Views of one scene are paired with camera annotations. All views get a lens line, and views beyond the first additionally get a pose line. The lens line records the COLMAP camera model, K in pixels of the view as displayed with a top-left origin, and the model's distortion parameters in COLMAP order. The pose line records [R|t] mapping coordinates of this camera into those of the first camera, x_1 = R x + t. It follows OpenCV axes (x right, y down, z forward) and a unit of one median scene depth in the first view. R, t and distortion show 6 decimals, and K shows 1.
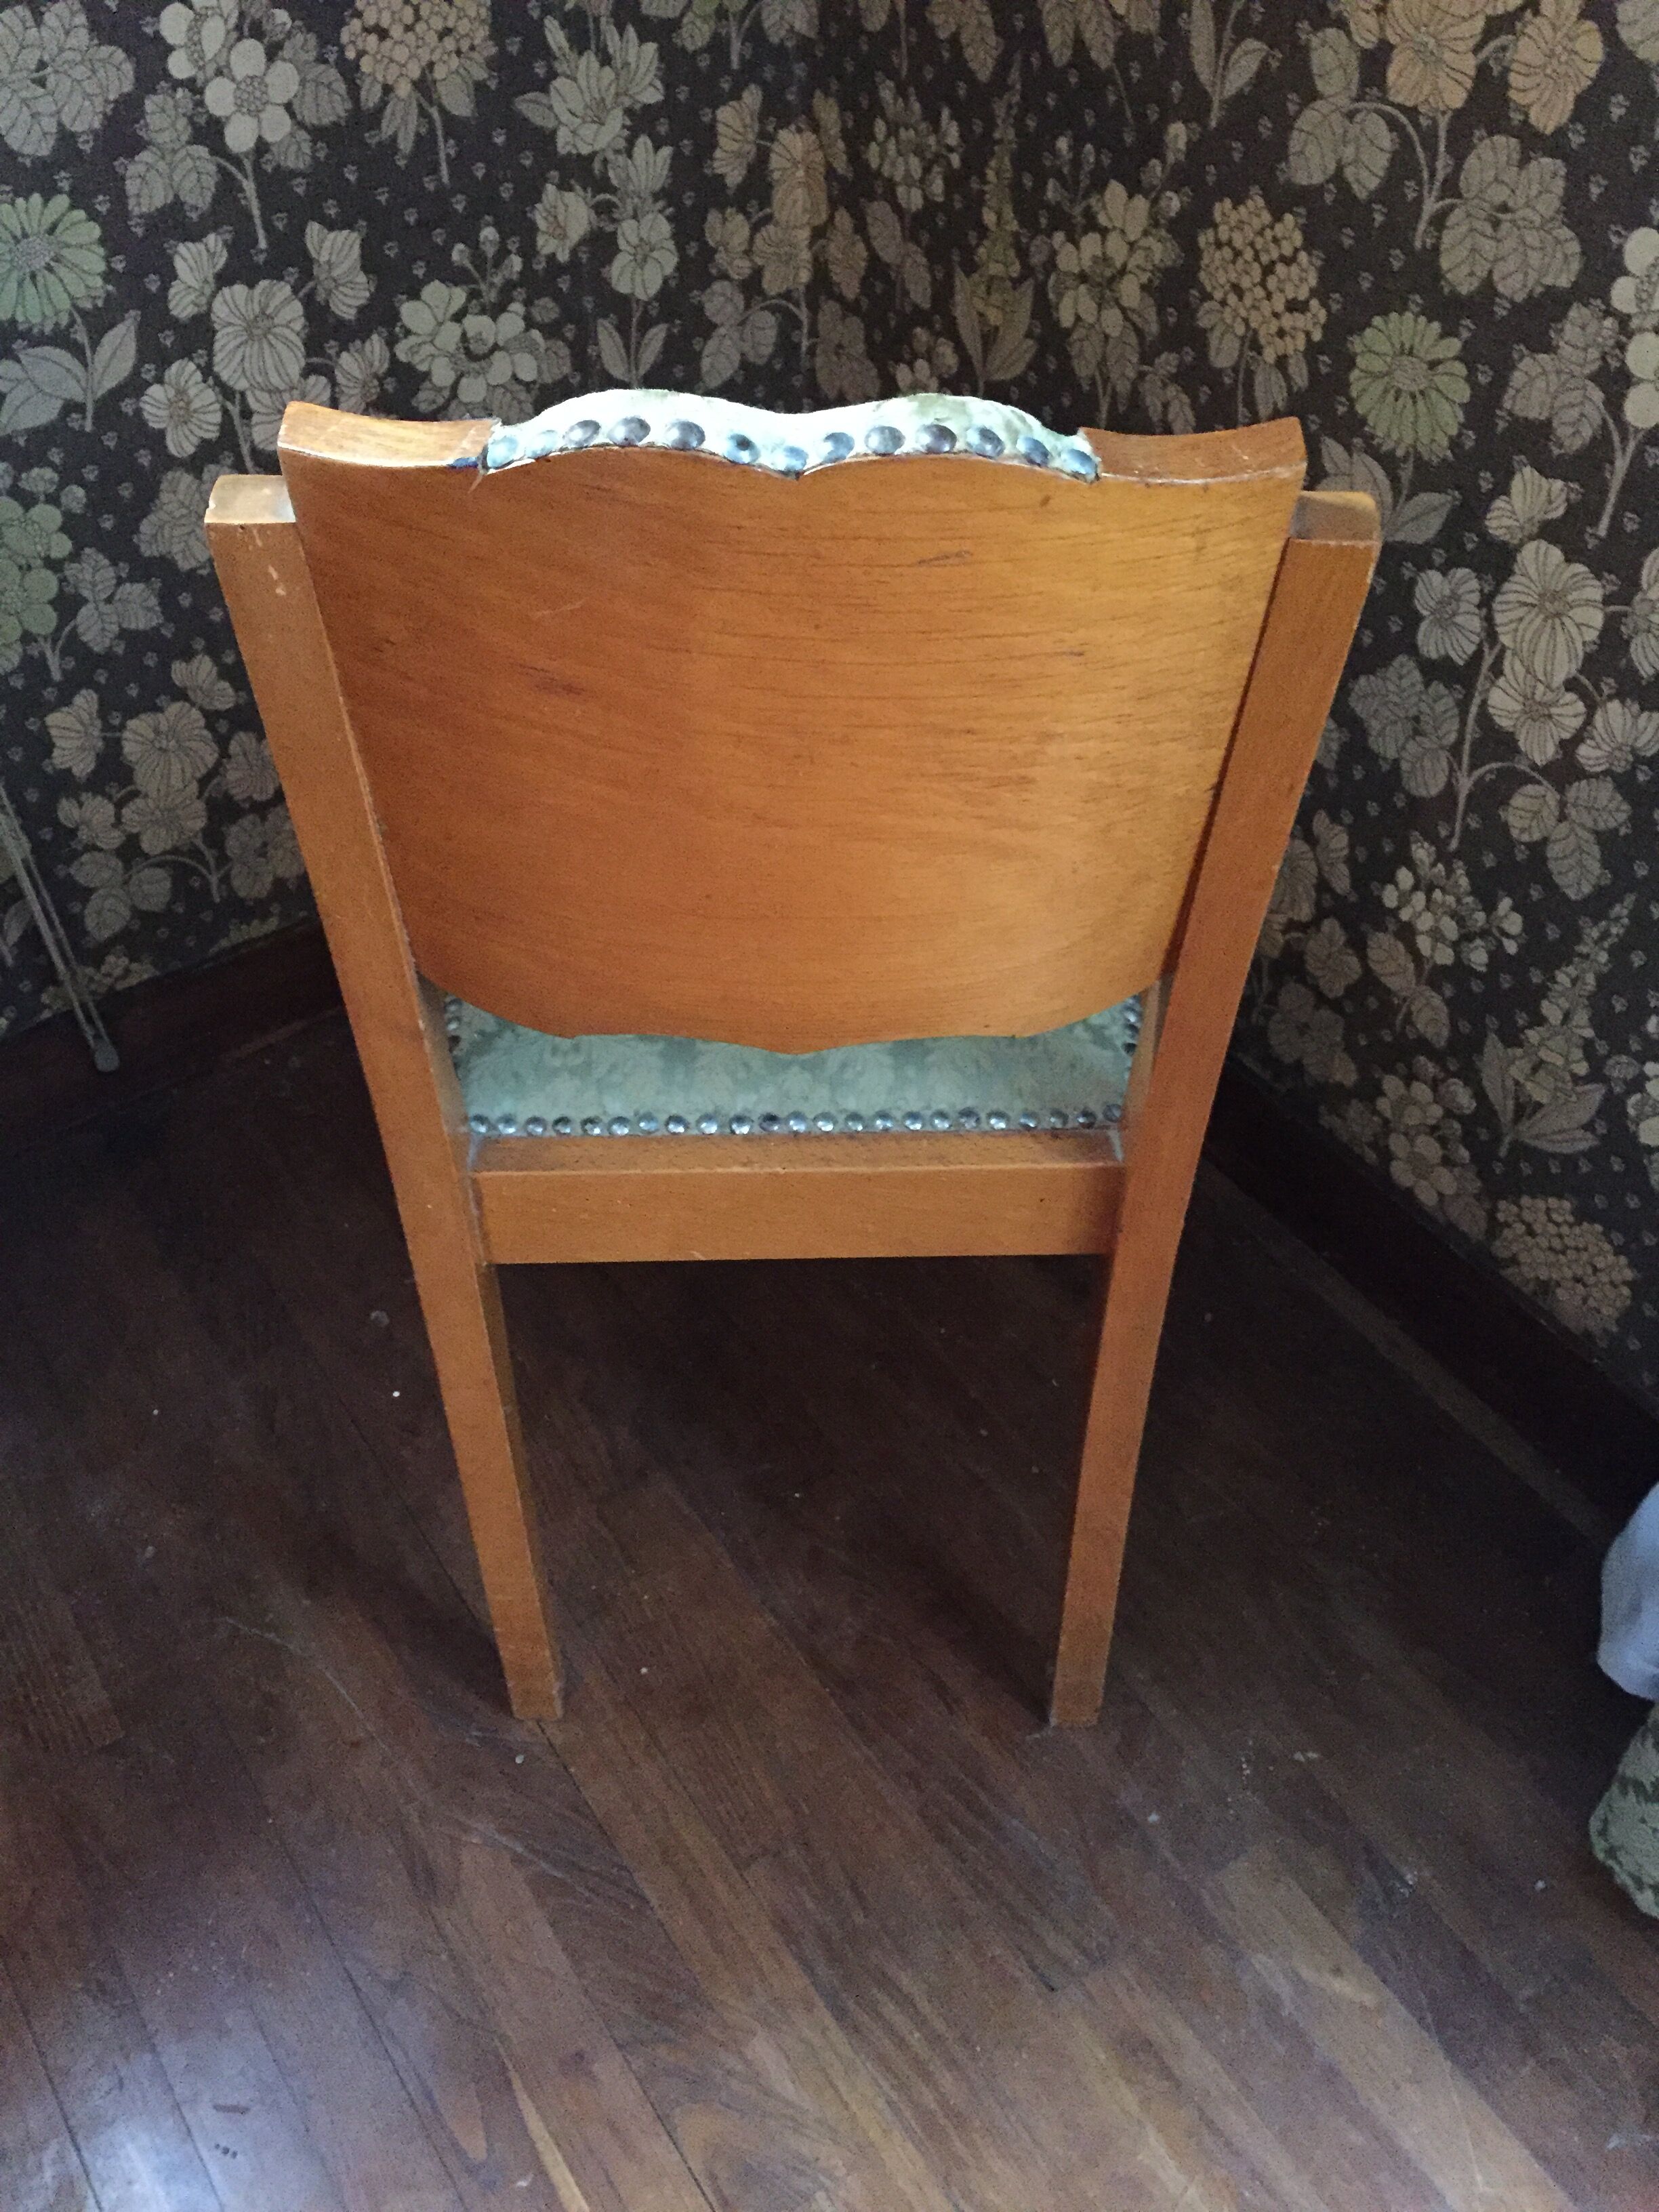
lens RADIAL K [[1914.8, 0, 832.2], [0, 1914.8, 1099.1], [0, 0, 1]] dist [0.069463, -0.105053]
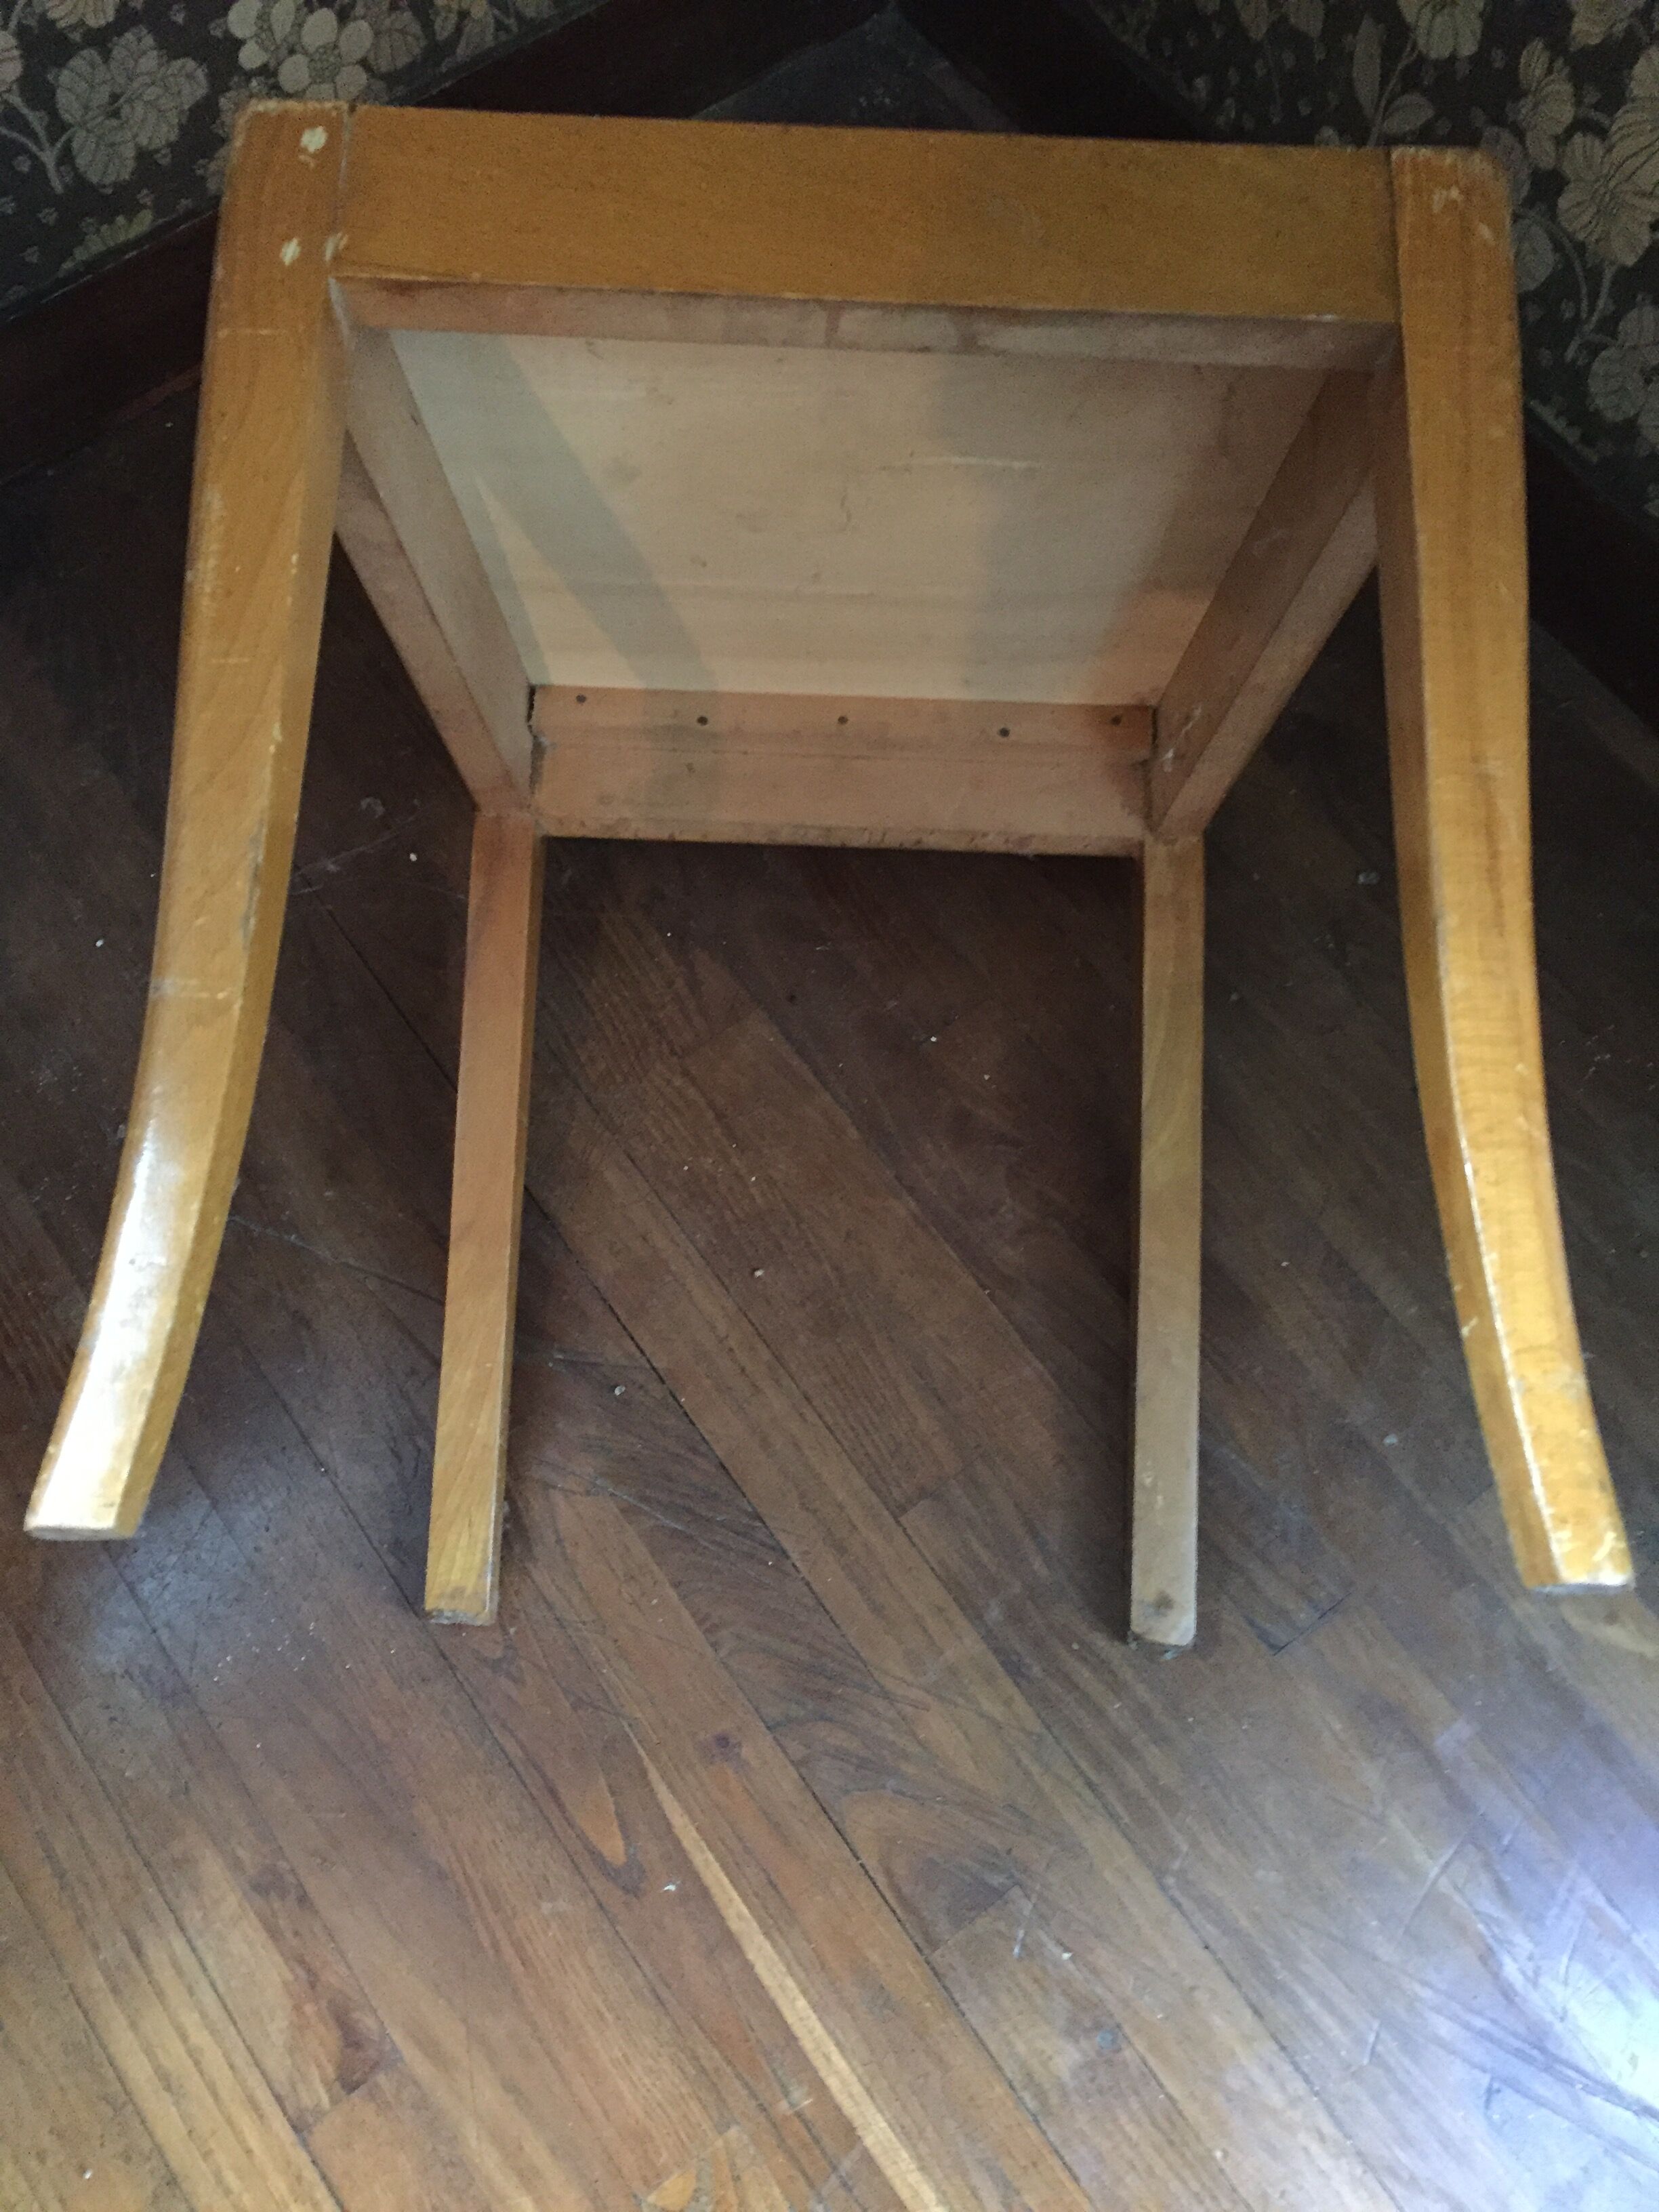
lens RADIAL K [[1914.8, 0, 826.4], [0, 1914.8, 1108.0], [0, 0, 1]] dist [0.069463, -0.105053]
pose [[0.999618, -0.026689, 0.007139, -0.073674], [0.021739, 0.919308, 0.392938, -0.083462], [-0.017050, -0.392633, 0.919537, 0.287376]]
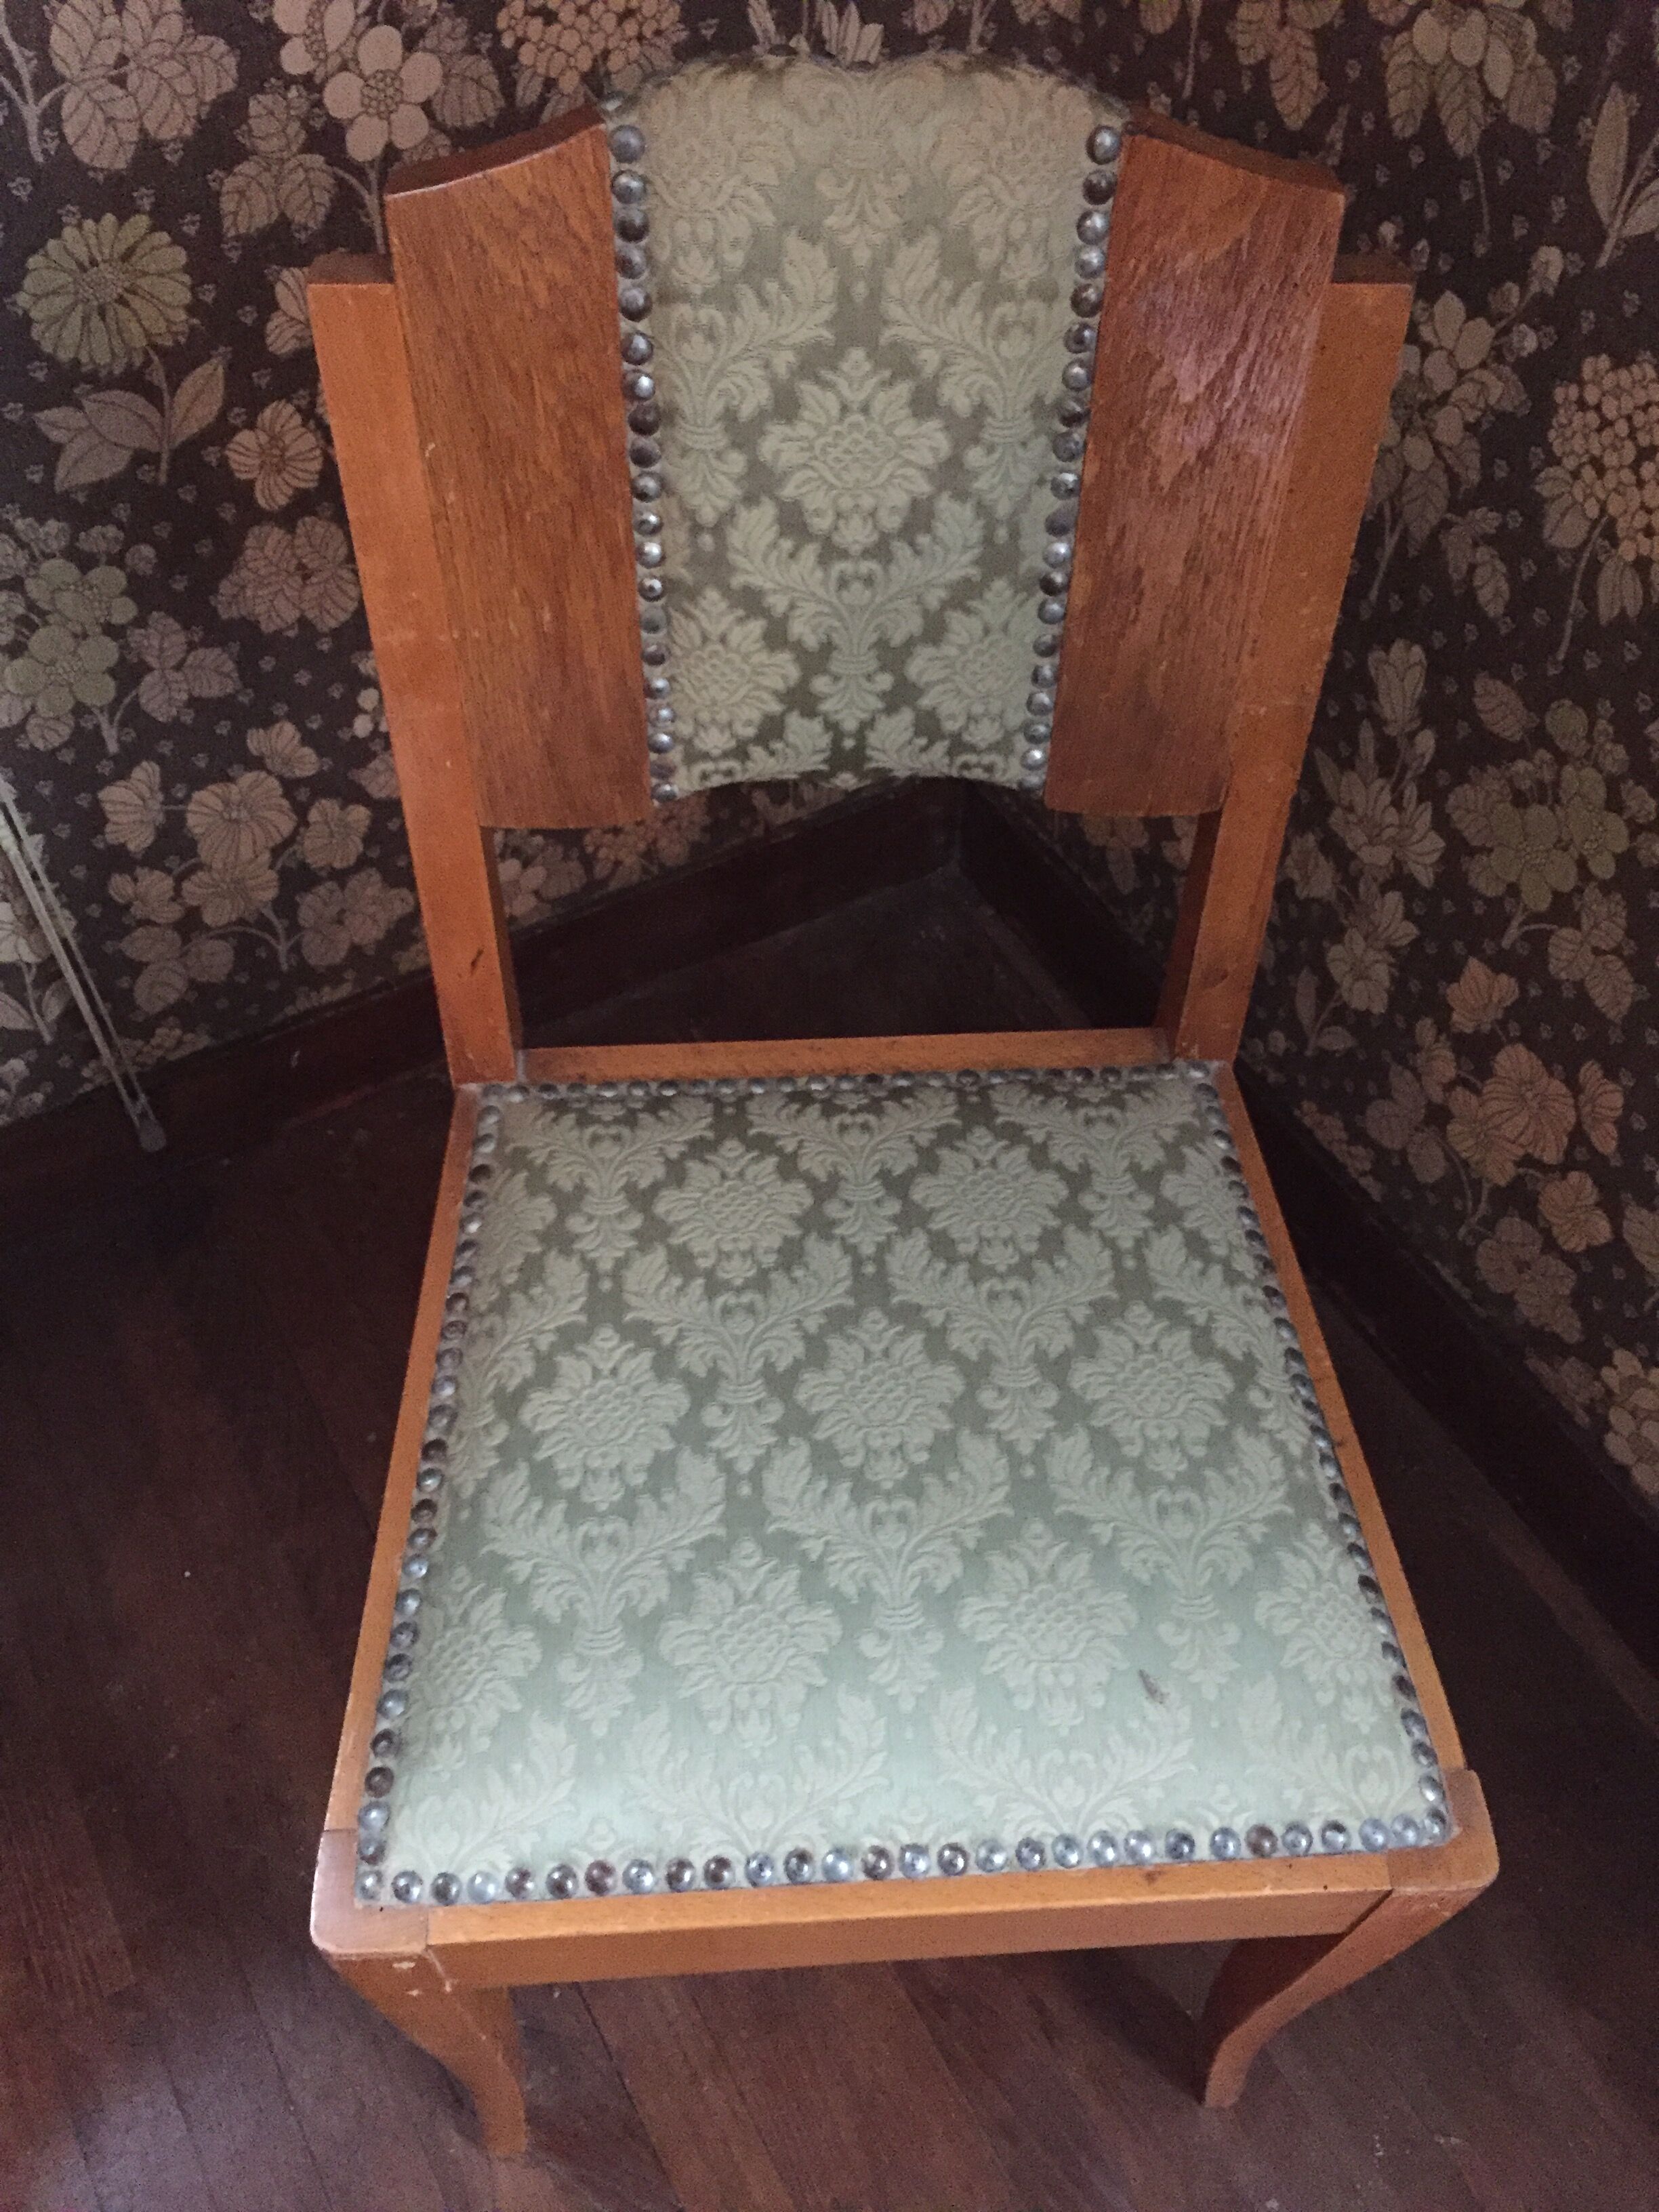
lens RADIAL K [[1914.8, 0, 830.9], [0, 1914.8, 1094.1], [0, 0, 1]] dist [0.069463, -0.105053]
pose [[0.995986, 0.087904, -0.016864, -0.063122], [-0.085341, 0.989432, 0.117223, -0.210776], [0.026990, -0.115313, 0.992962, 0.157596]]
